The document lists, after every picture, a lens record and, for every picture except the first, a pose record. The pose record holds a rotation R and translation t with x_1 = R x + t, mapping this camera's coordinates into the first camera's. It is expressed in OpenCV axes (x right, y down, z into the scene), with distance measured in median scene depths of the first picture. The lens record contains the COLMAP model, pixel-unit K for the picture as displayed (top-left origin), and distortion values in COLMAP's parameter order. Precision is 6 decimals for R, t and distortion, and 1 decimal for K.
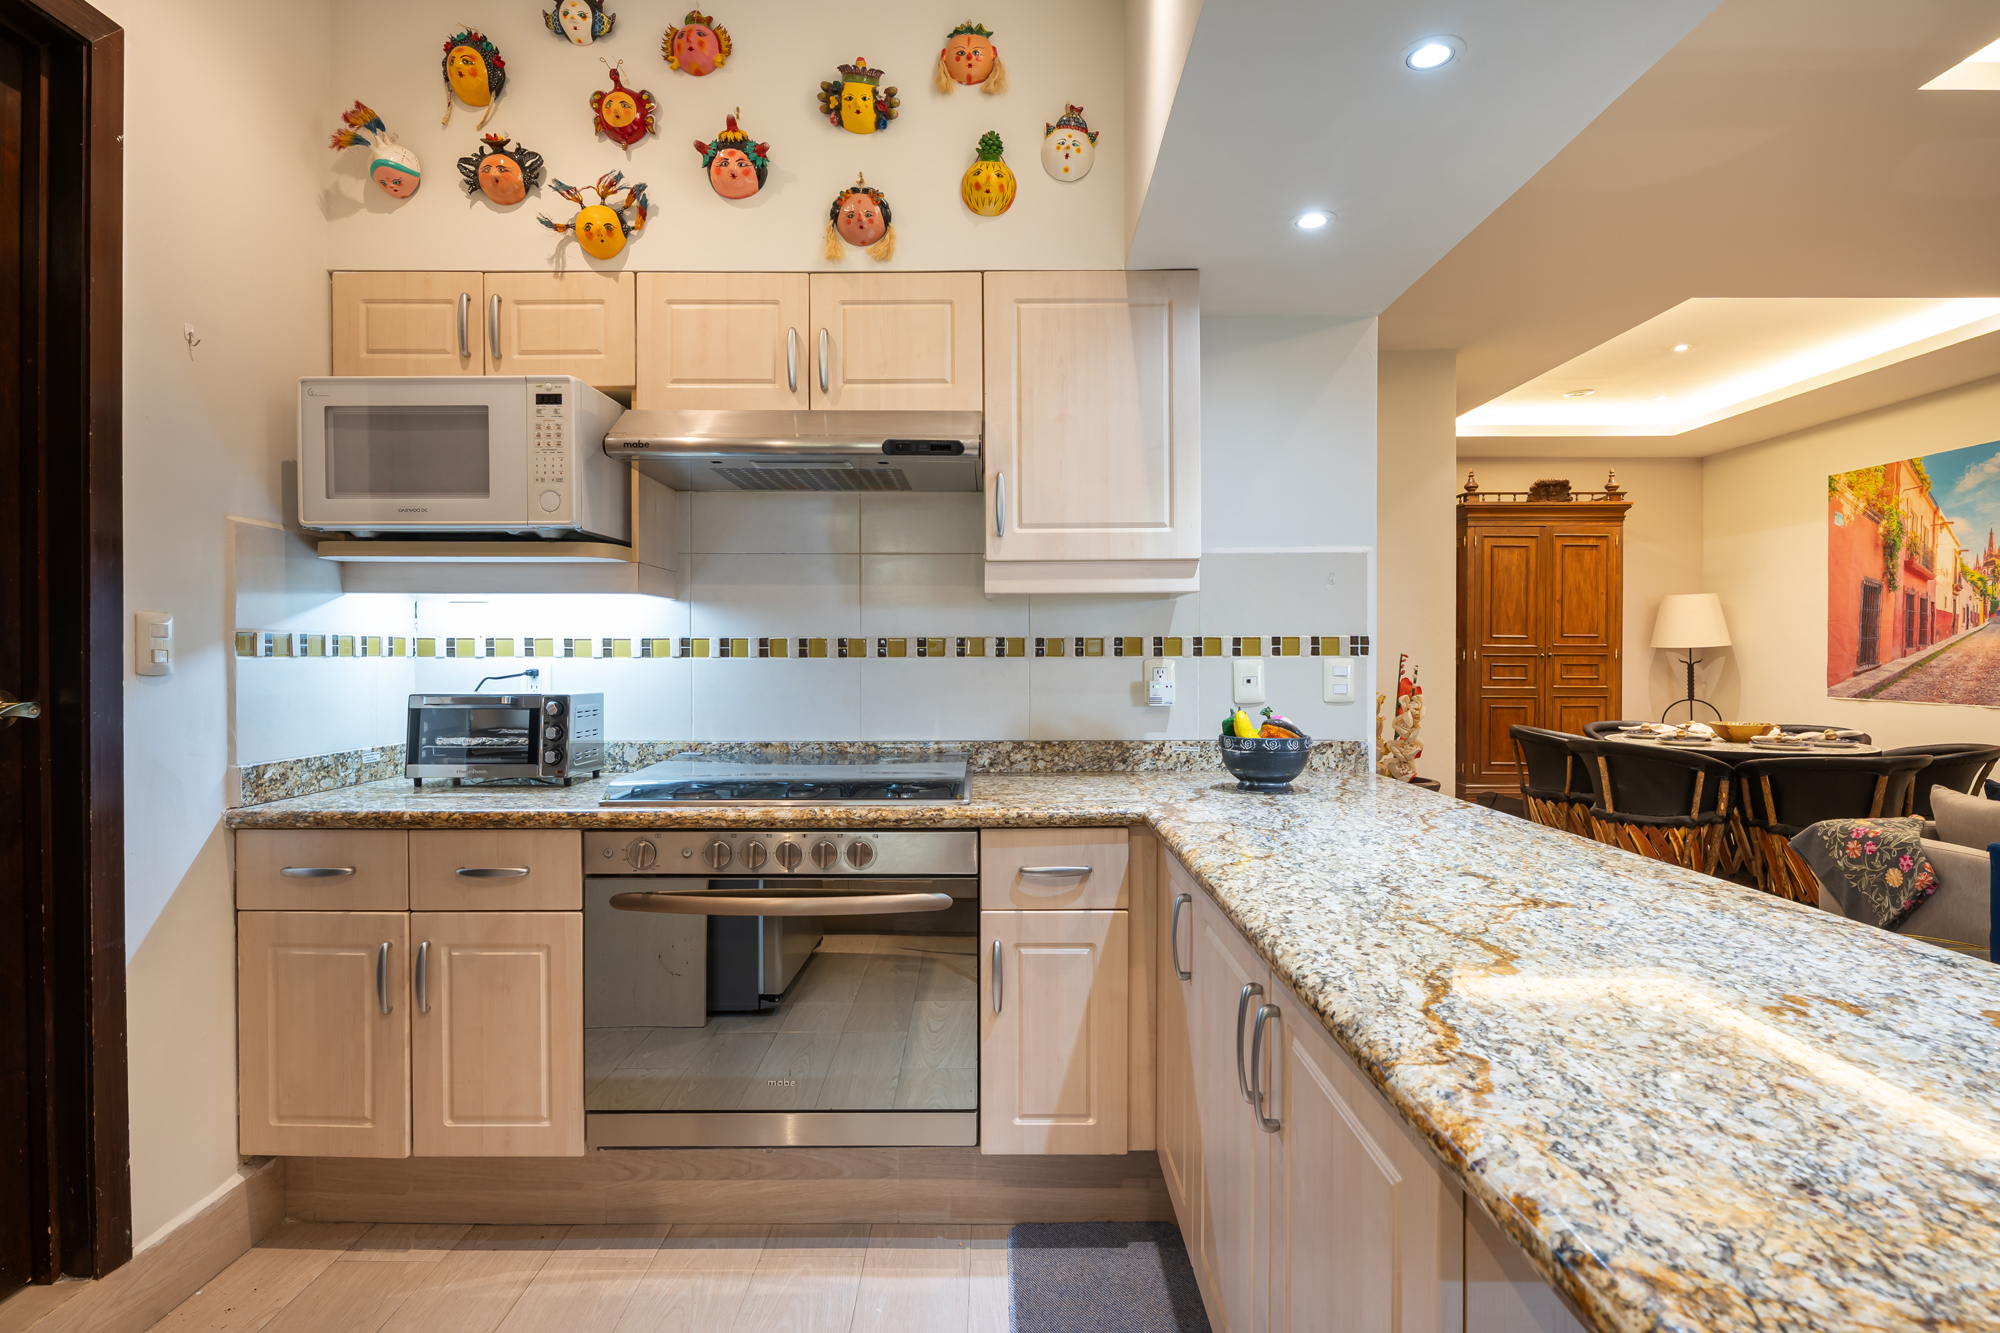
lens RADIAL K [[975.7, 0, 971.3], [0, 975.7, 666.6], [0, 0, 1]] dist [-0.013166, -0.001366]
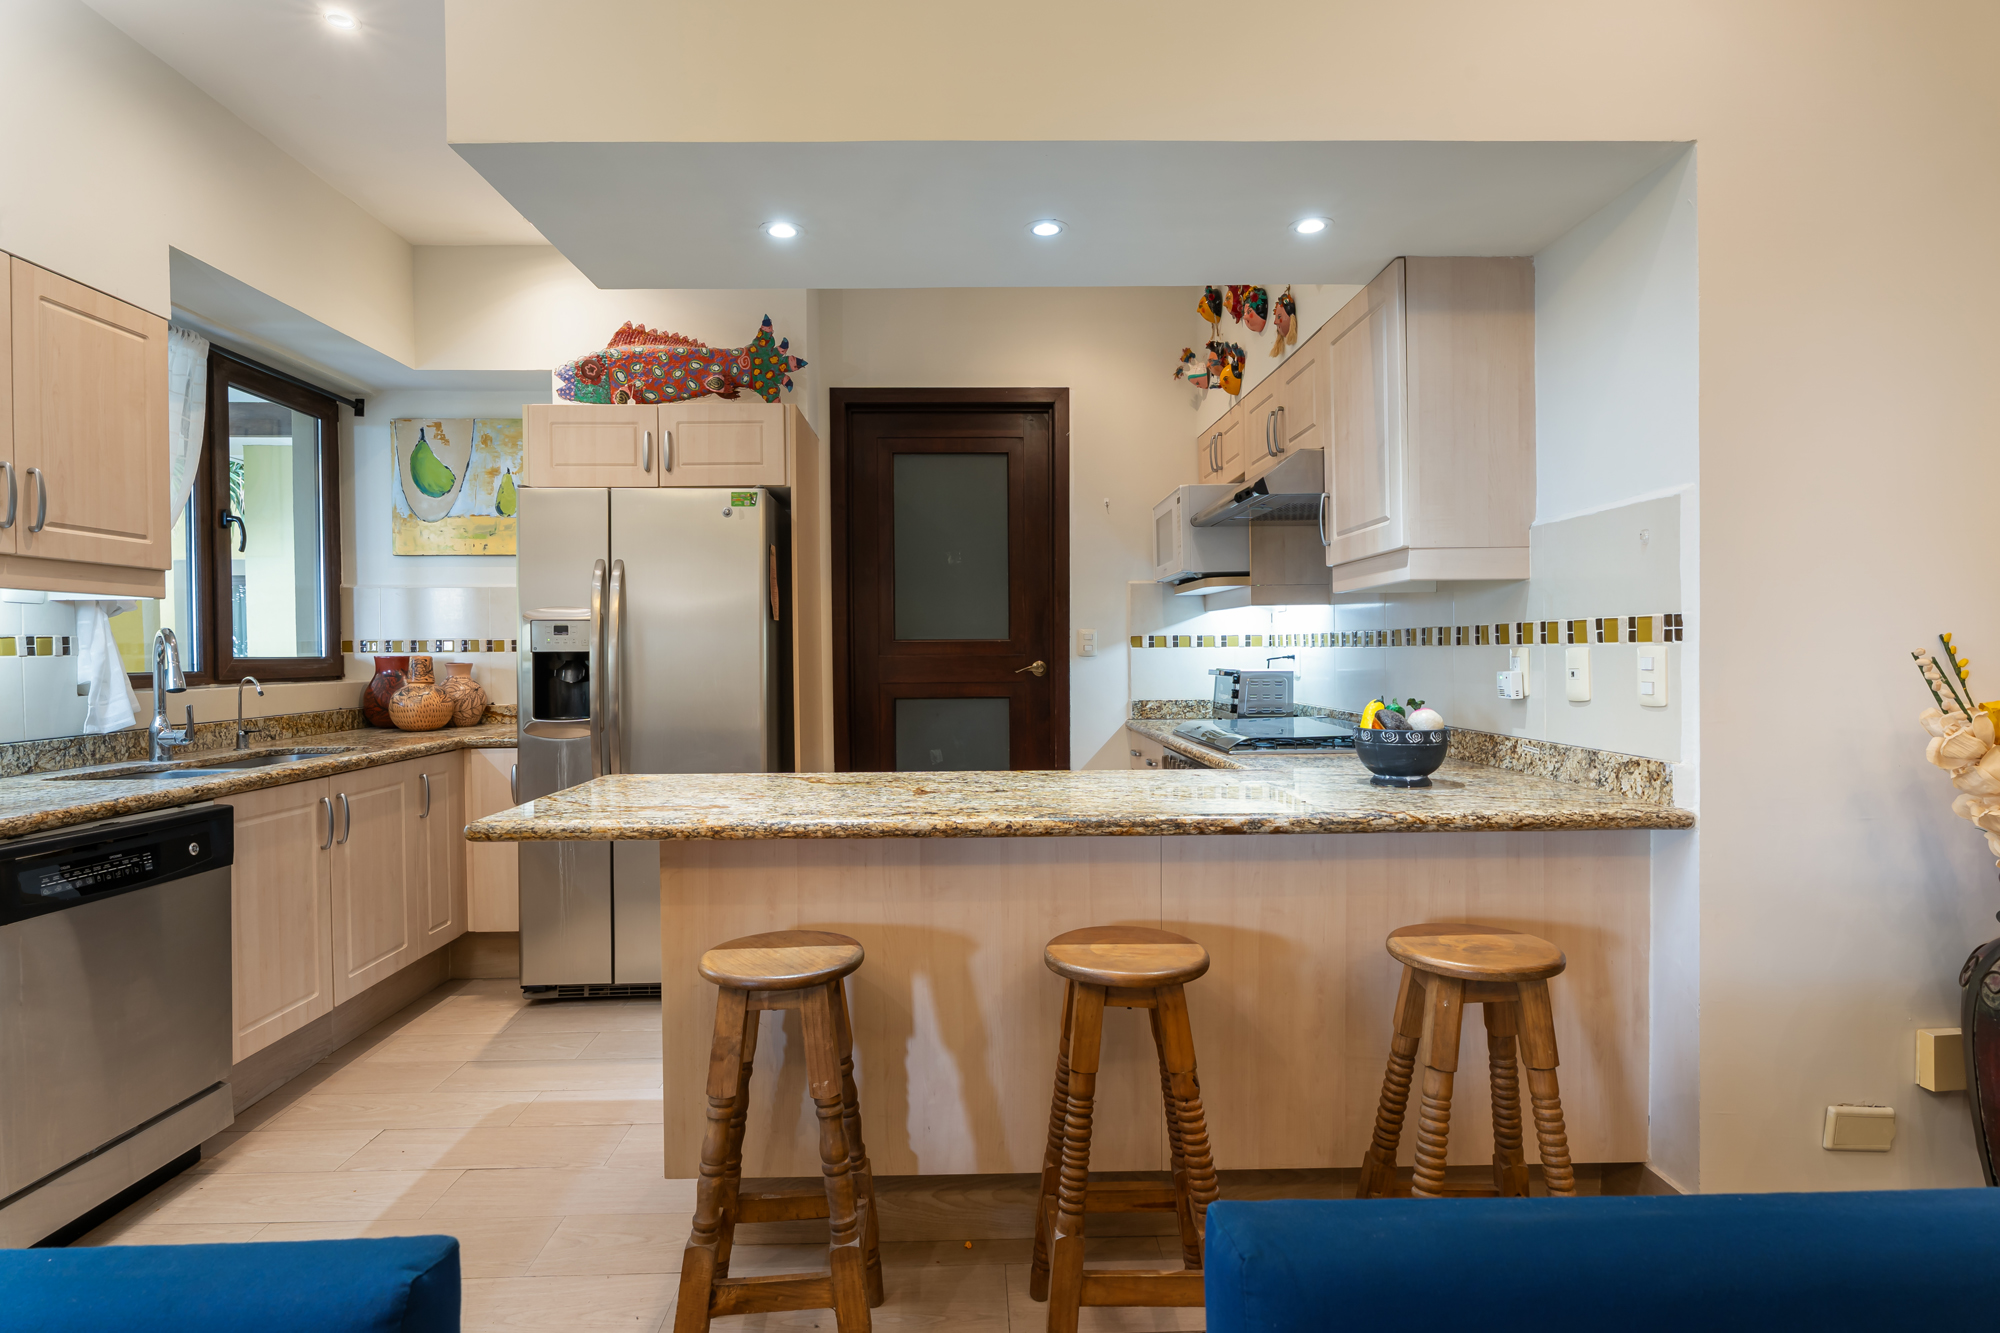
lens RADIAL K [[1020.7, 0, 1003.7], [0, 1020.7, 662.8], [0, 0, 1]] dist [-0.007842, -0.000702]
pose [[0.037387, 0.013719, -0.999207, 0.611702], [-0.001256, 0.999906, 0.013682, -0.003016], [0.999300, 0.000743, 0.037401, 0.268923]]
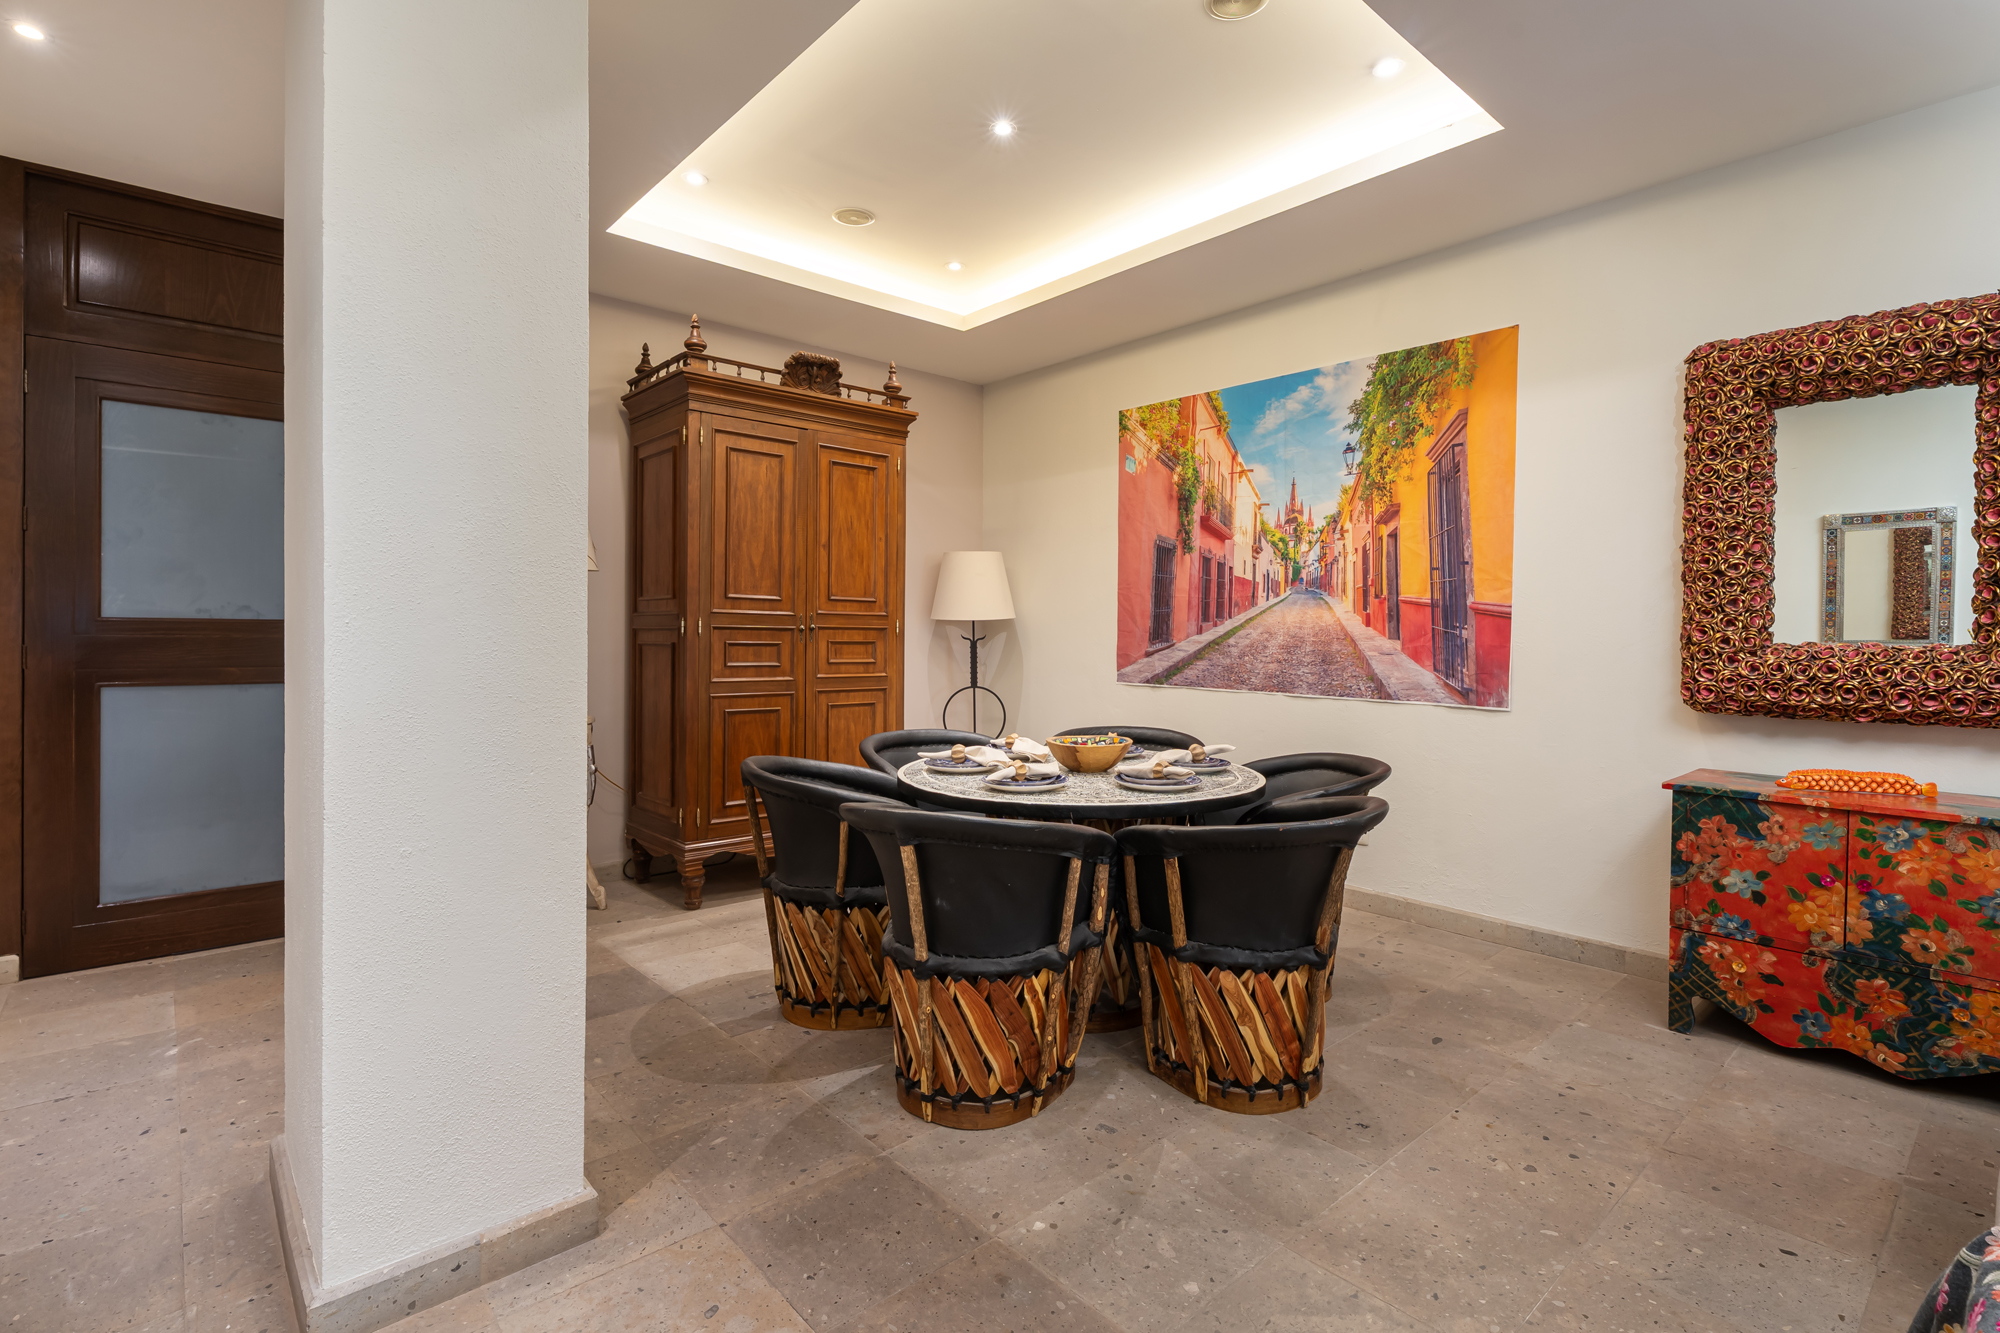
lens RADIAL K [[935.0, 0, 1020.2], [0, 935.0, 638.7], [0, 0, 1]] dist [0.005029, -0.003454]
pose [[0.729768, 0.002617, 0.683689, 0.397834], [-0.000925, 0.999996, -0.002840, -0.004585], [-0.683694, 0.001440, 0.729768, 0.661665]]
